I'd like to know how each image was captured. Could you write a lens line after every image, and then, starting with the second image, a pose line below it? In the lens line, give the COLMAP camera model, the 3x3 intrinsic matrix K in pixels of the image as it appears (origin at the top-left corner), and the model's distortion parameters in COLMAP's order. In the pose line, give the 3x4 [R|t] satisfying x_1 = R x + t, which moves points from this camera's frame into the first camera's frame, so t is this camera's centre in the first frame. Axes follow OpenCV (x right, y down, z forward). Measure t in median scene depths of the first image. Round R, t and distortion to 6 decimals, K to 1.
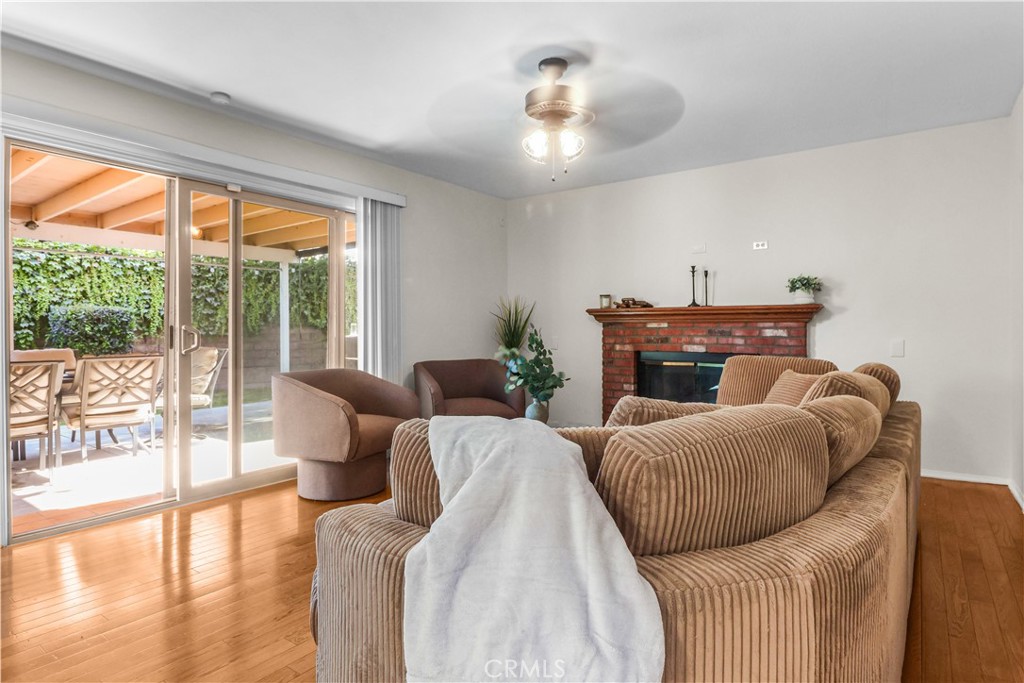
lens RADIAL K [[562.9, 0, 514.8], [0, 562.9, 334.7], [0, 0, 1]] dist [0.006755, -0.012971]
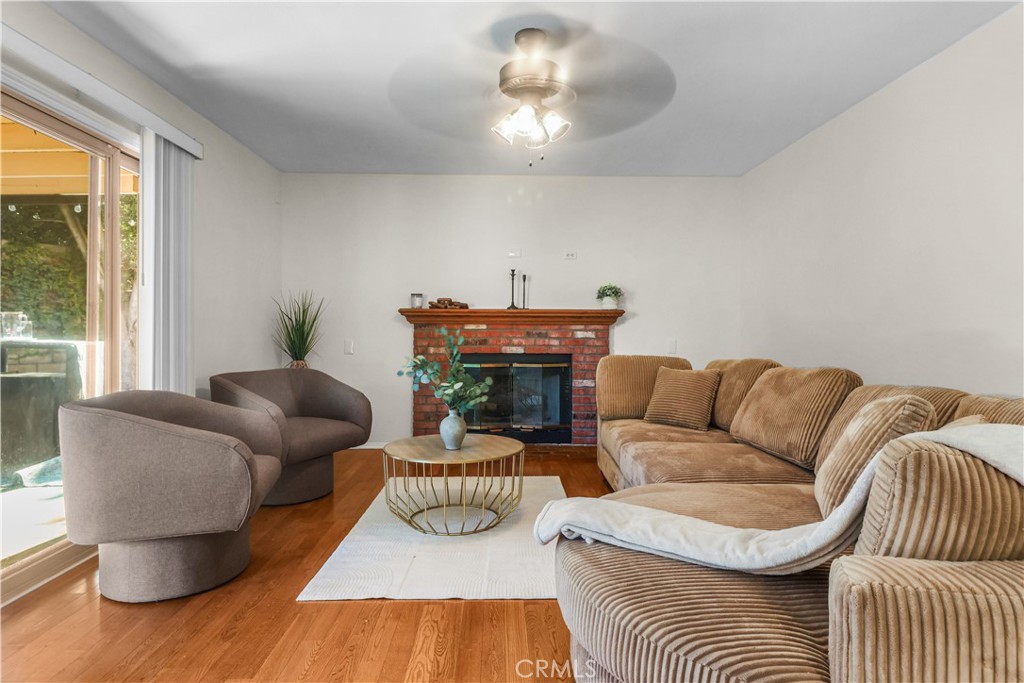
lens RADIAL K [[562.9, 0, 514.8], [0, 562.9, 341.3], [0, 0, 1]] dist [0.006755, -0.012971]
pose [[0.788198, -0.010946, 0.615324, -0.316245], [0.003503, 0.999905, 0.013300, -0.004812], [-0.615412, -0.008328, 0.788162, 0.187850]]
